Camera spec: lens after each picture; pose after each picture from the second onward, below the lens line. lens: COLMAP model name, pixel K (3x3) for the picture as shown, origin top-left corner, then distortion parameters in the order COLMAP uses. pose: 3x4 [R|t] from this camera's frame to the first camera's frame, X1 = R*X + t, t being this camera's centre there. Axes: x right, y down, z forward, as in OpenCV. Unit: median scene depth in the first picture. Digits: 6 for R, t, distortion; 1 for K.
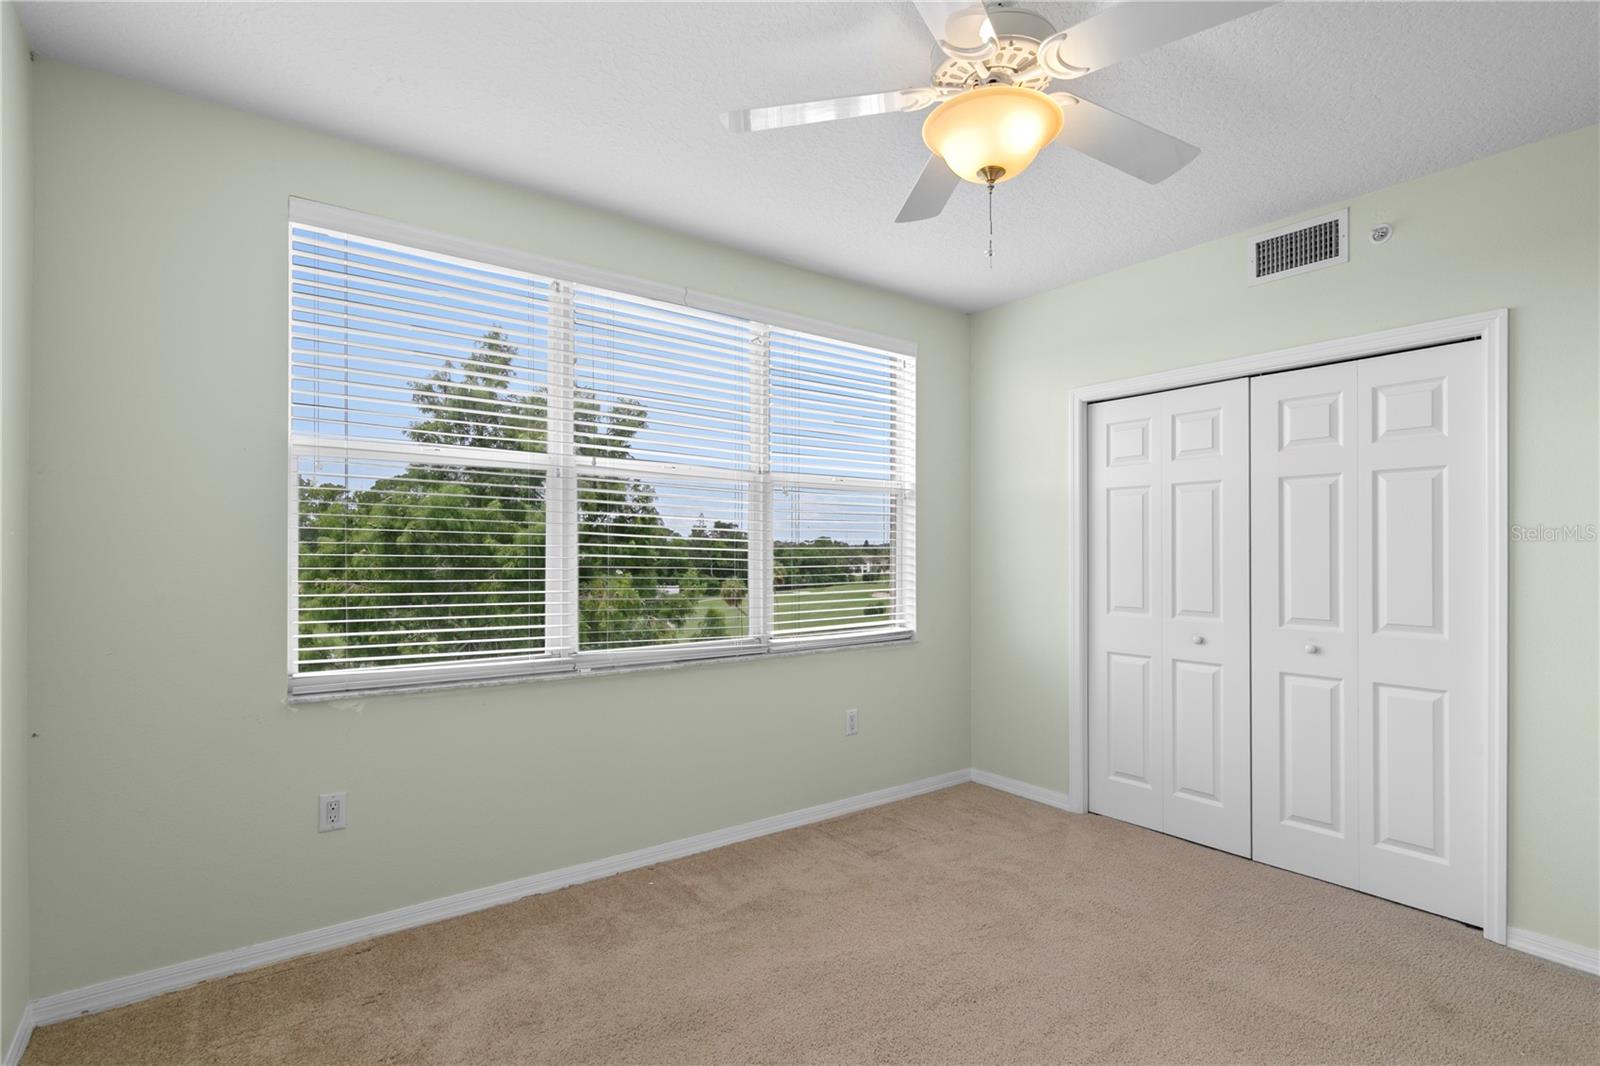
lens RADIAL K [[773.2, 0, 800.0], [0, 773.2, 543.7], [0, 0, 1]] dist [-0.002142, -0.000283]
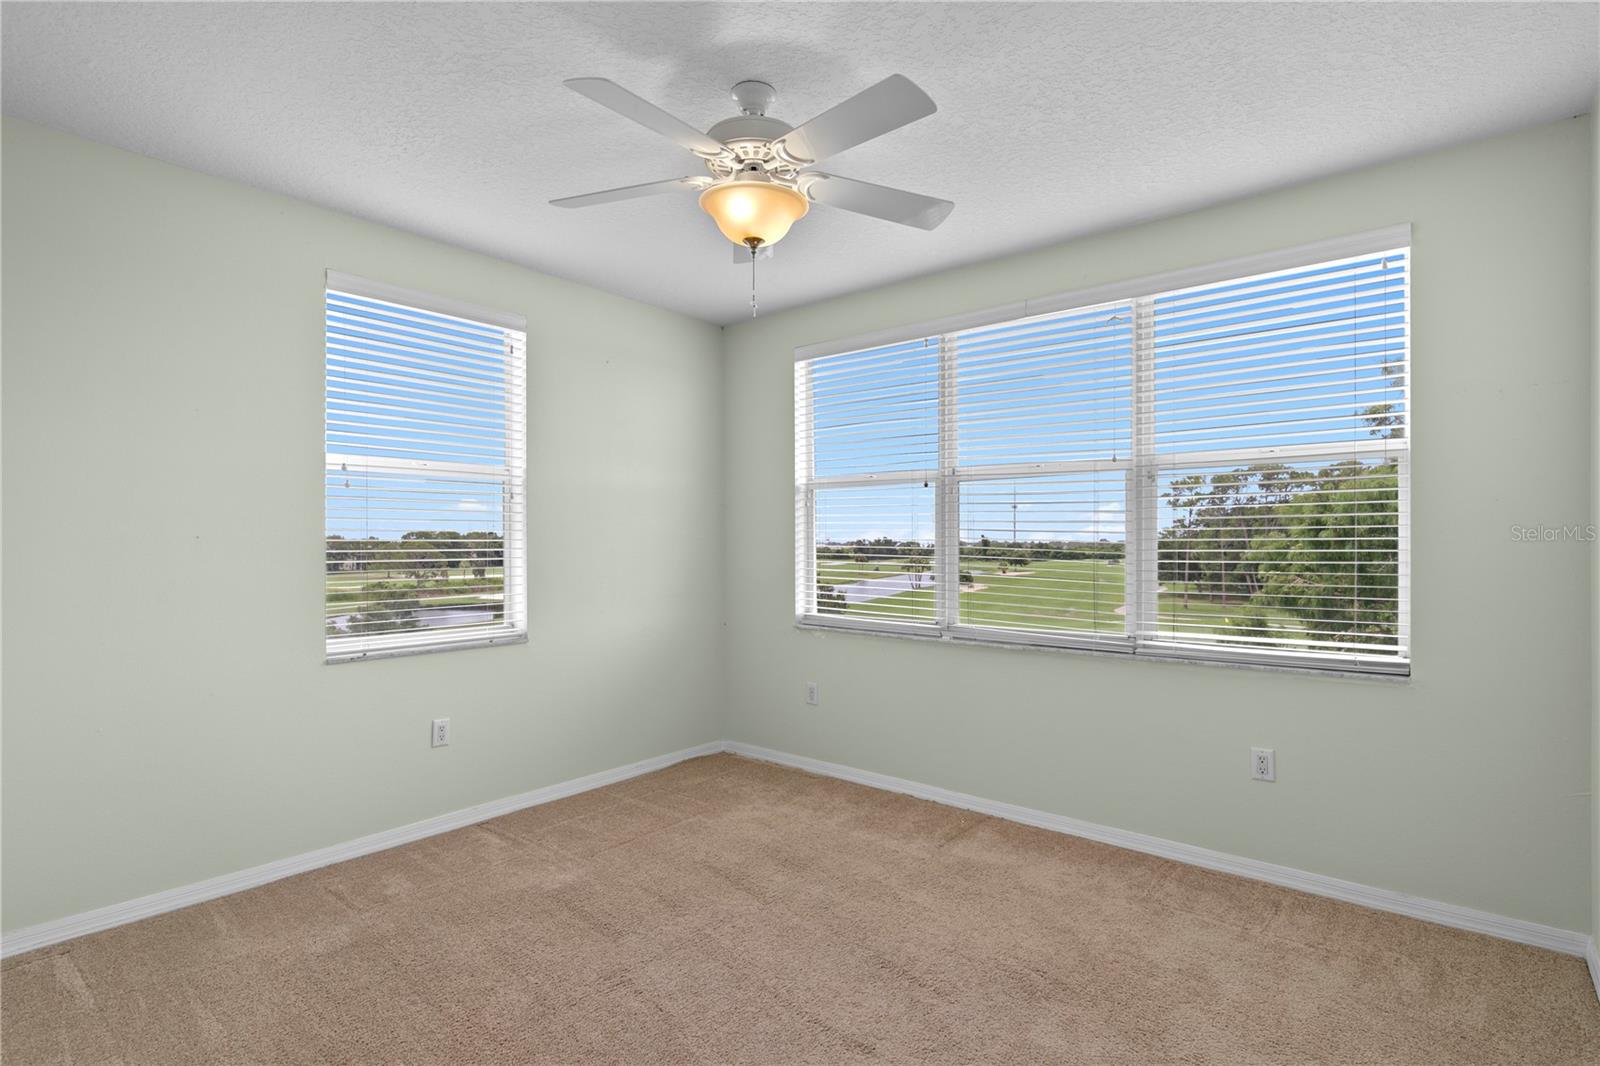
lens RADIAL K [[779.9, 0, 800.0], [0, 779.9, 533.0], [0, 0, 1]] dist [-0.000103, -0.000671]
pose [[0.228514, -0.017776, -0.973378, 0.913785], [0.008052, 0.999834, -0.016369, 0.011823], [0.973507, -0.004097, 0.228619, 0.474295]]
